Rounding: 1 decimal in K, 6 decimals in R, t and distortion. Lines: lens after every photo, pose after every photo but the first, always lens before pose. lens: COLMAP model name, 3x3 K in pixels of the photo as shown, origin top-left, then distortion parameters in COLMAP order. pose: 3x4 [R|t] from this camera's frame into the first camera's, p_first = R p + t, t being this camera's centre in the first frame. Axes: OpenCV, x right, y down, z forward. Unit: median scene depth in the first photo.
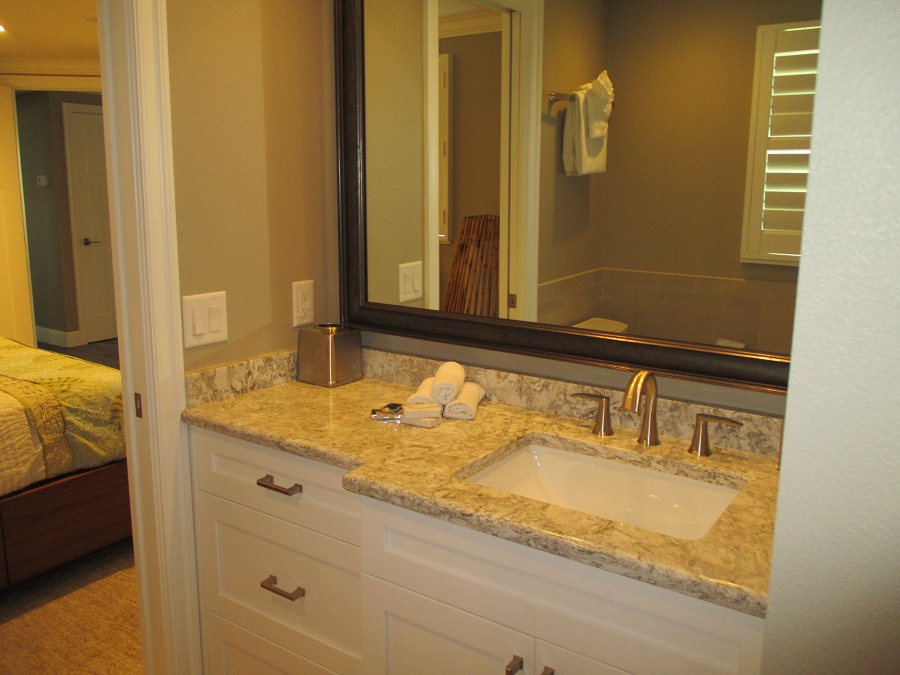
lens RADIAL K [[752.1, 0, 451.5], [0, 752.1, 332.6], [0, 0, 1]] dist [-0.015806, 0.001690]
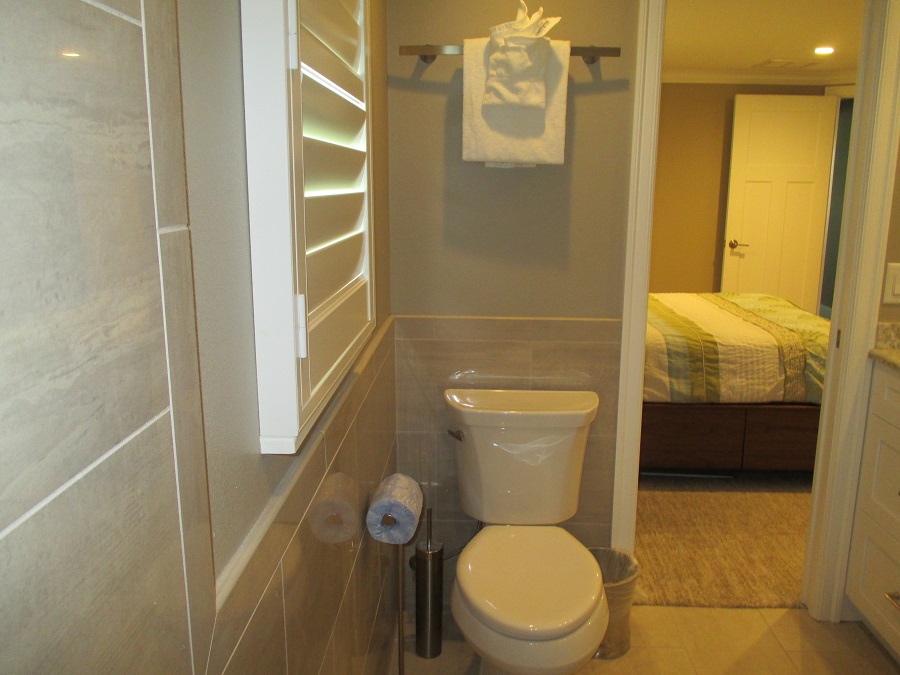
lens RADIAL K [[752.1, 0, 451.6], [0, 752.1, 337.3], [0, 0, 1]] dist [-0.015806, 0.001690]
pose [[0.534905, 0.169988, -0.827636, 0.226357], [-0.160444, 0.982165, 0.098031, 0.049154], [0.829539, 0.080352, 0.552638, -0.230003]]
